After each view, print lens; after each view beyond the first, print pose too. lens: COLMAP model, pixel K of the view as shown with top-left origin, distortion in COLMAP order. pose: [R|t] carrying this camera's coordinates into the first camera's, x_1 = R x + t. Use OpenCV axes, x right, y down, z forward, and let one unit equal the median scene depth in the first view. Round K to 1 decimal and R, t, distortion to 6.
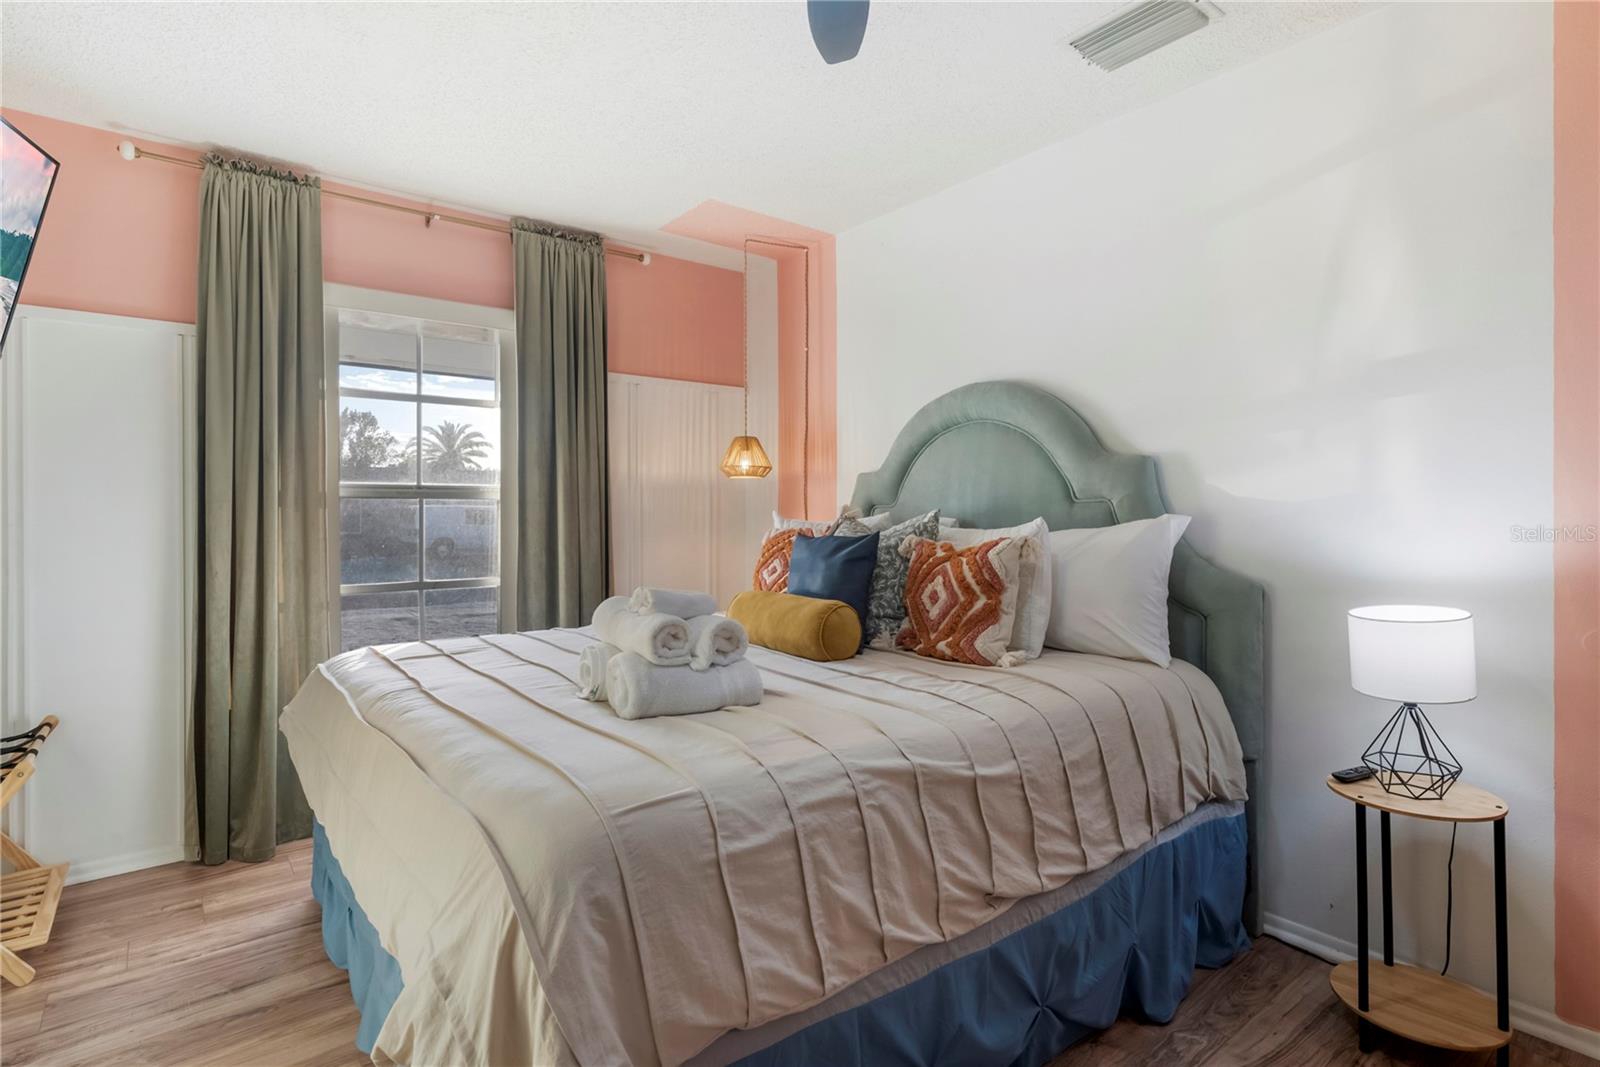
lens RADIAL K [[809.6, 0, 802.9], [0, 809.6, 516.0], [0, 0, 1]] dist [-0.002948, 0.000192]
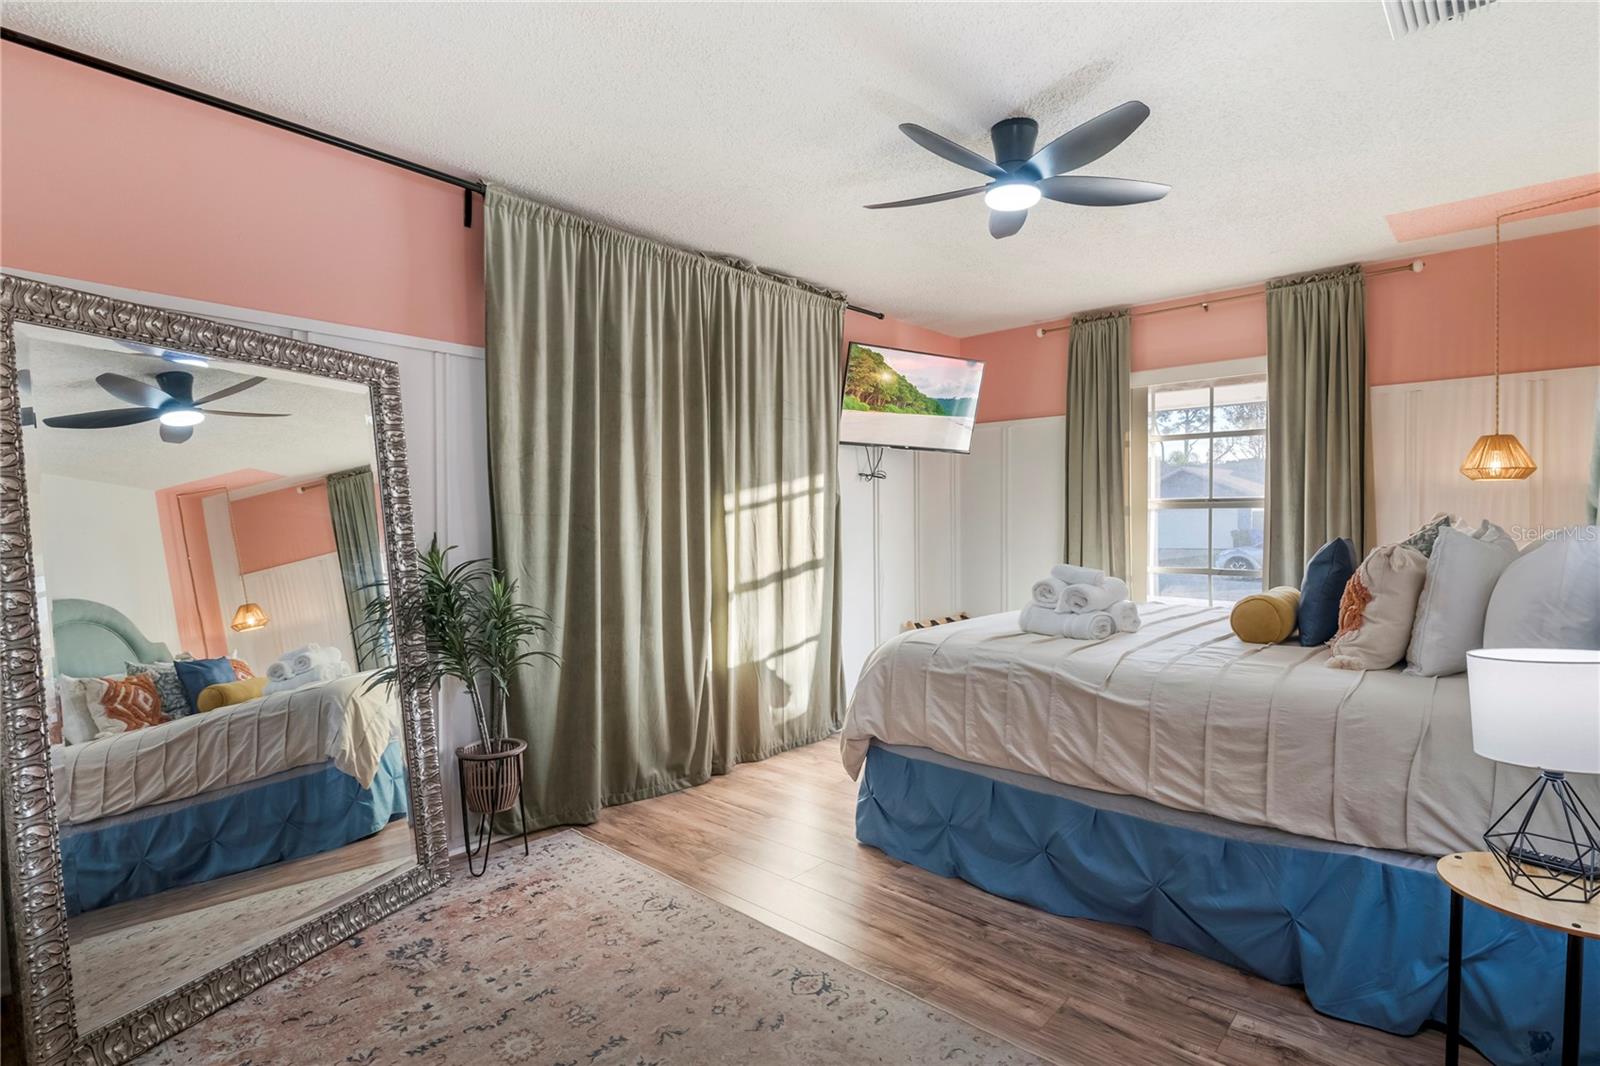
lens RADIAL K [[809.6, 0, 802.9], [0, 809.6, 515.5], [0, 0, 1]] dist [-0.002948, 0.000192]
pose [[0.166045, -0.003987, -0.986110, 0.856517], [0.000629, 0.999992, -0.003937, -0.005795], [0.986118, 0.000033, 0.166047, 0.105366]]
